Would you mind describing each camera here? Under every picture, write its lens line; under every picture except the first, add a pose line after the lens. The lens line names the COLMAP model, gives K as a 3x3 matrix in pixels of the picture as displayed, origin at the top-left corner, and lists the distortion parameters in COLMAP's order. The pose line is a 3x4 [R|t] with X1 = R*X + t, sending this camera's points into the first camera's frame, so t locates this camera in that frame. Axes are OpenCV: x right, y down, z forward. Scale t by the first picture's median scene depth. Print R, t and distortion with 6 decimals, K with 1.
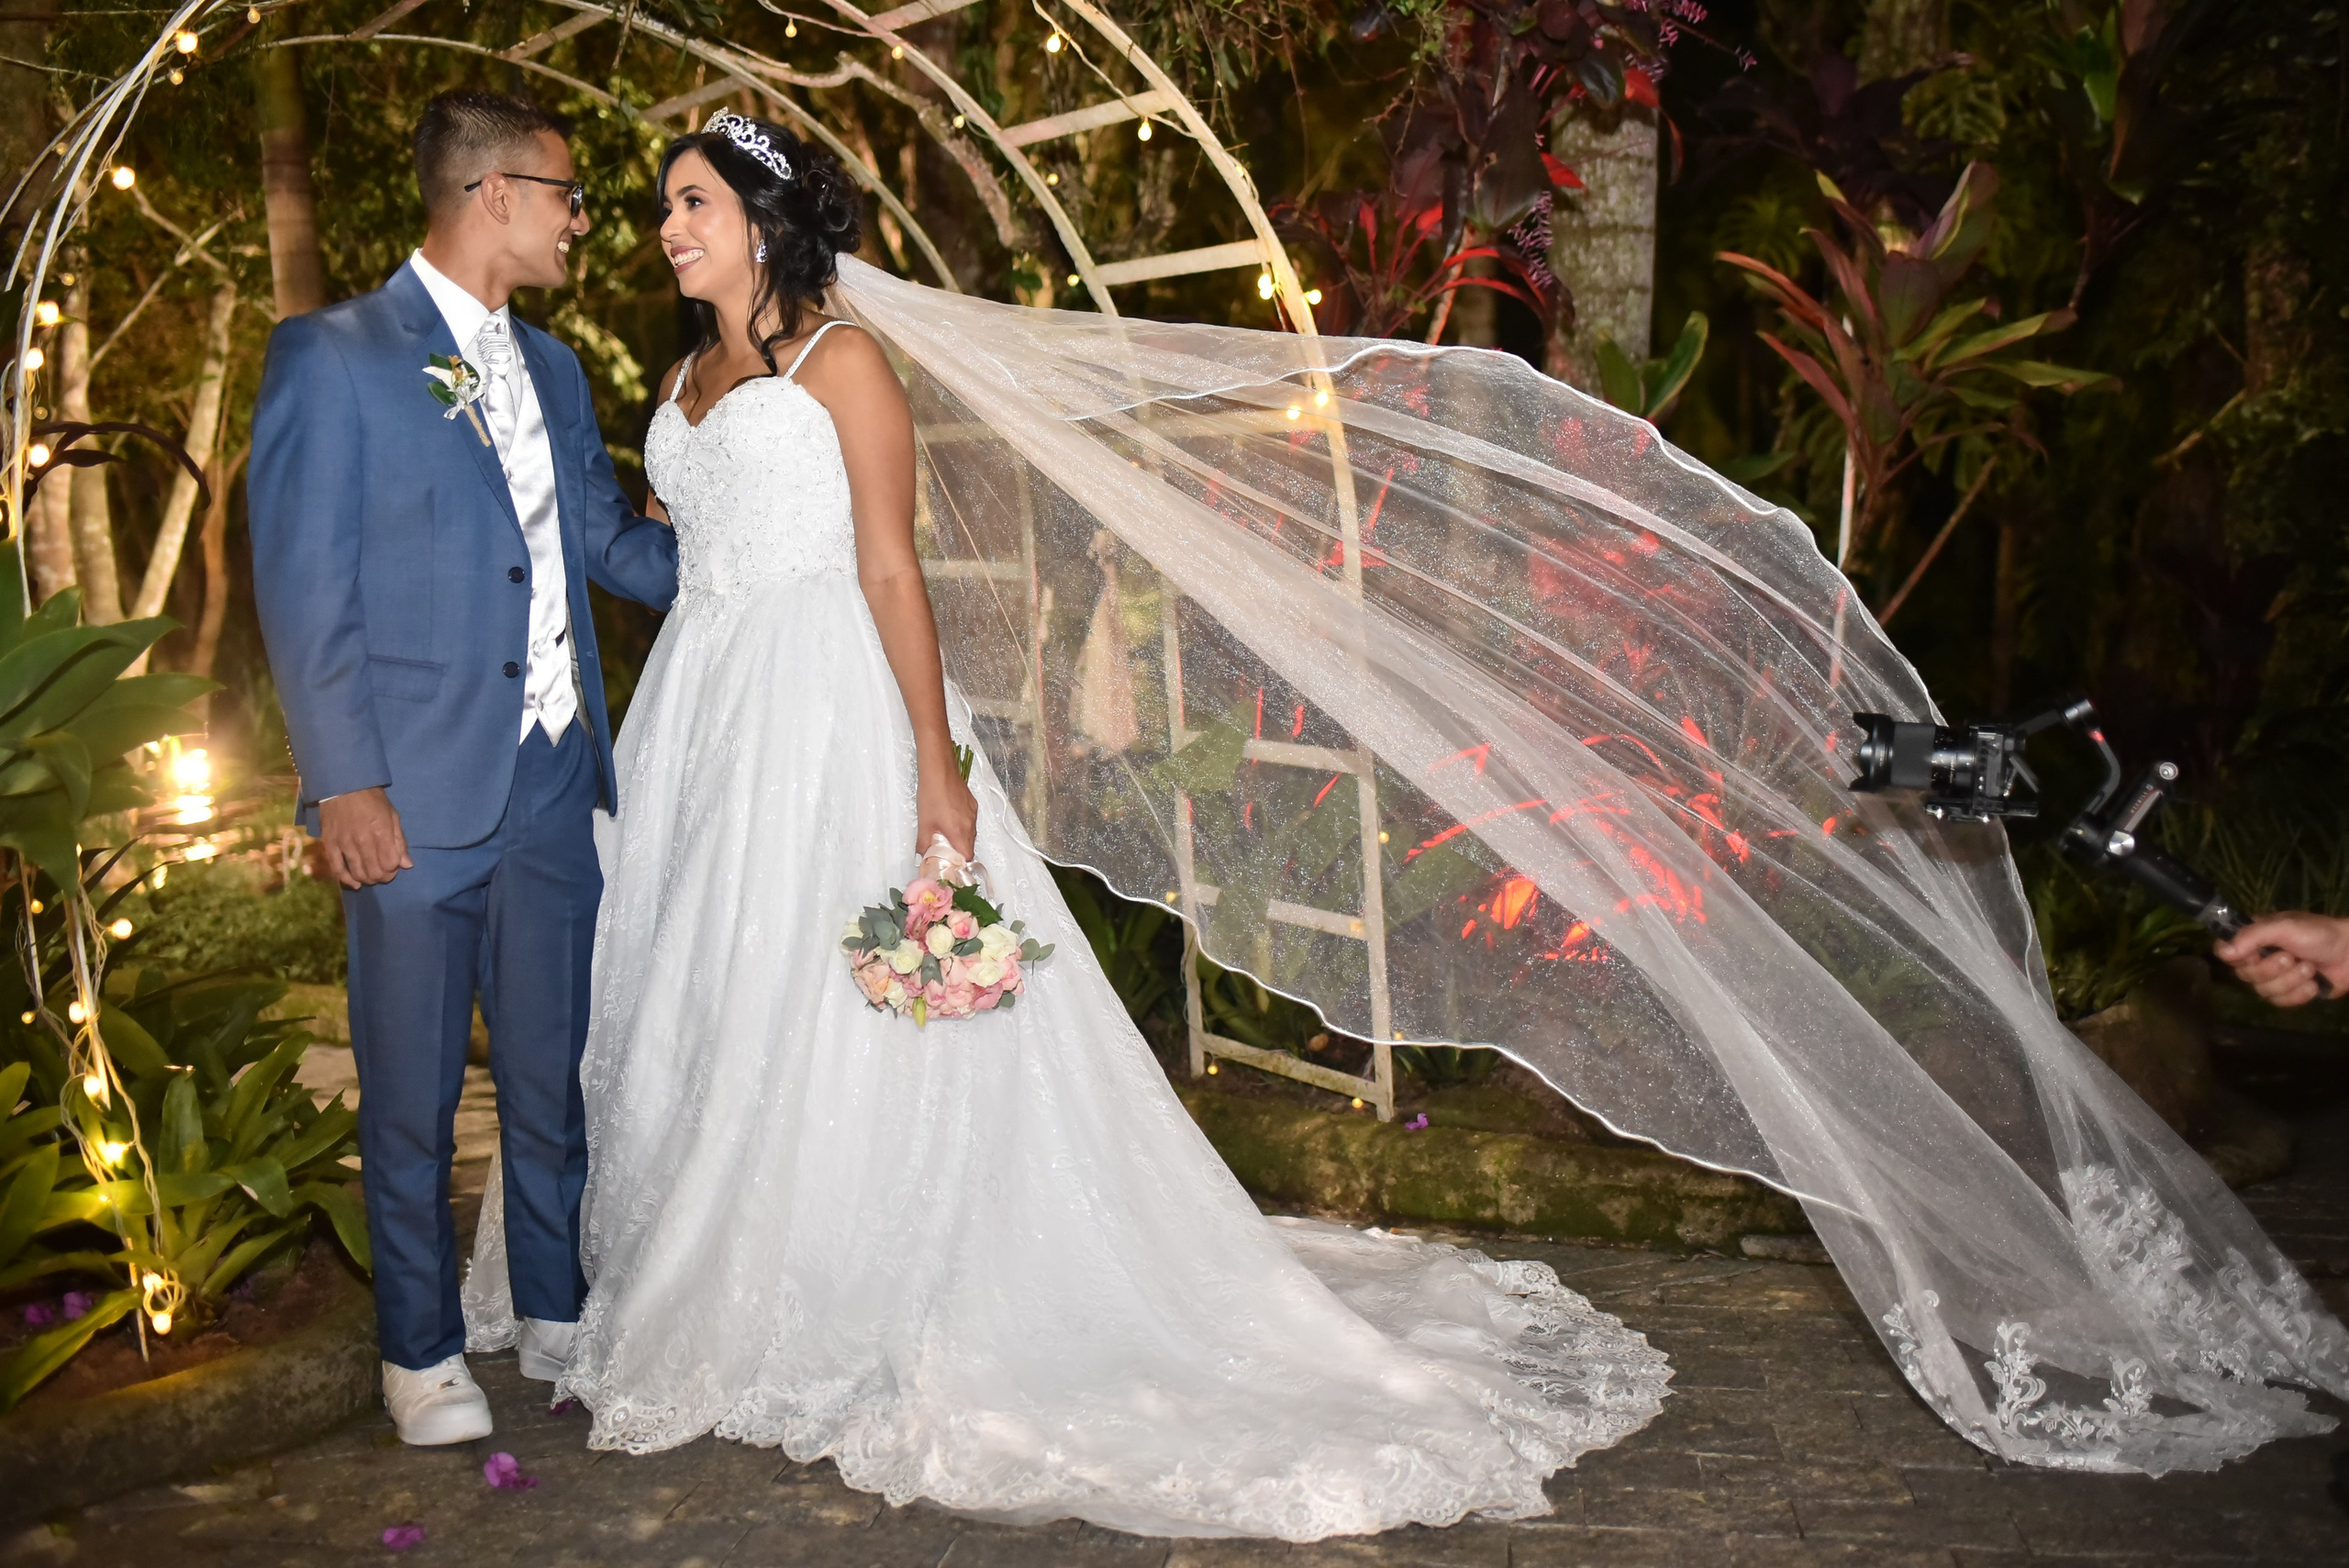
lens RADIAL K [[2244.6, 0, 1165.2], [0, 2244.6, 787.7], [0, 0, 1]] dist [0.004888, 0.000000]
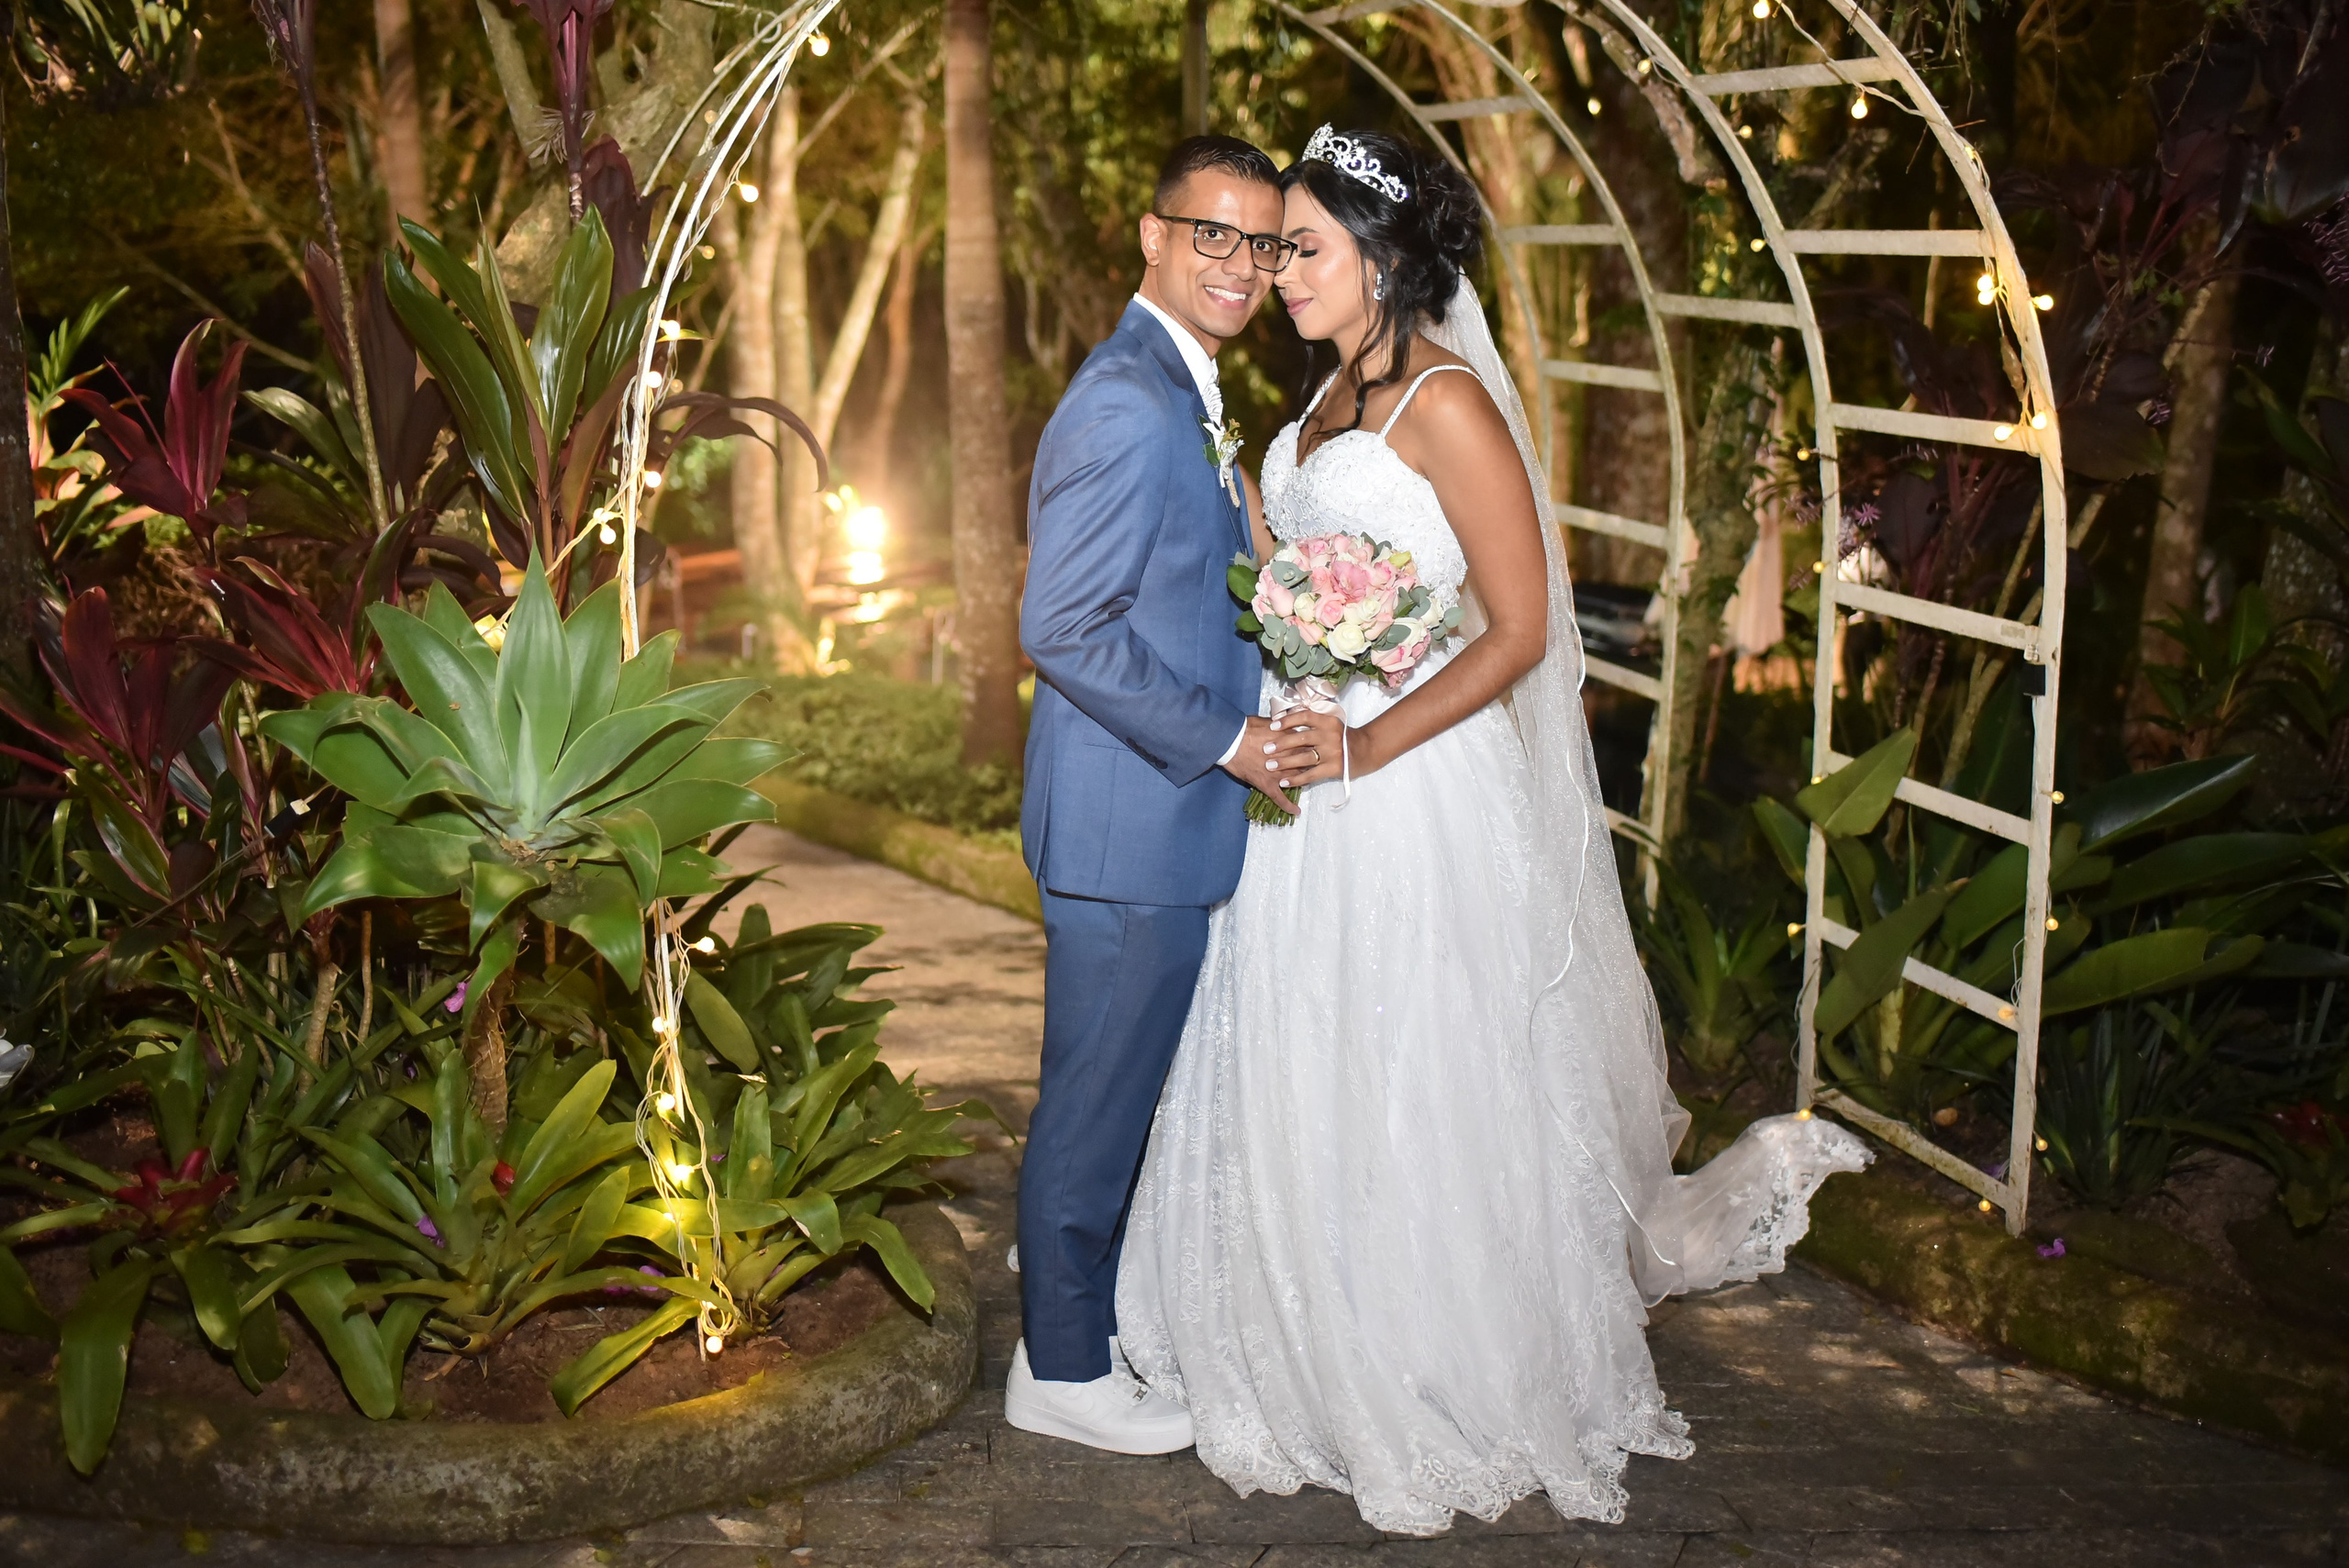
lens RADIAL K [[2244.6, 0, 1171.7], [0, 2244.6, 781.7], [0, 0, 1]] dist [0.004888, 0.000000]
pose [[0.958380, 0.108058, -0.264255, -0.006030], [-0.082112, 0.990823, 0.107365, -0.102371], [0.273431, -0.081198, 0.958458, 0.077993]]
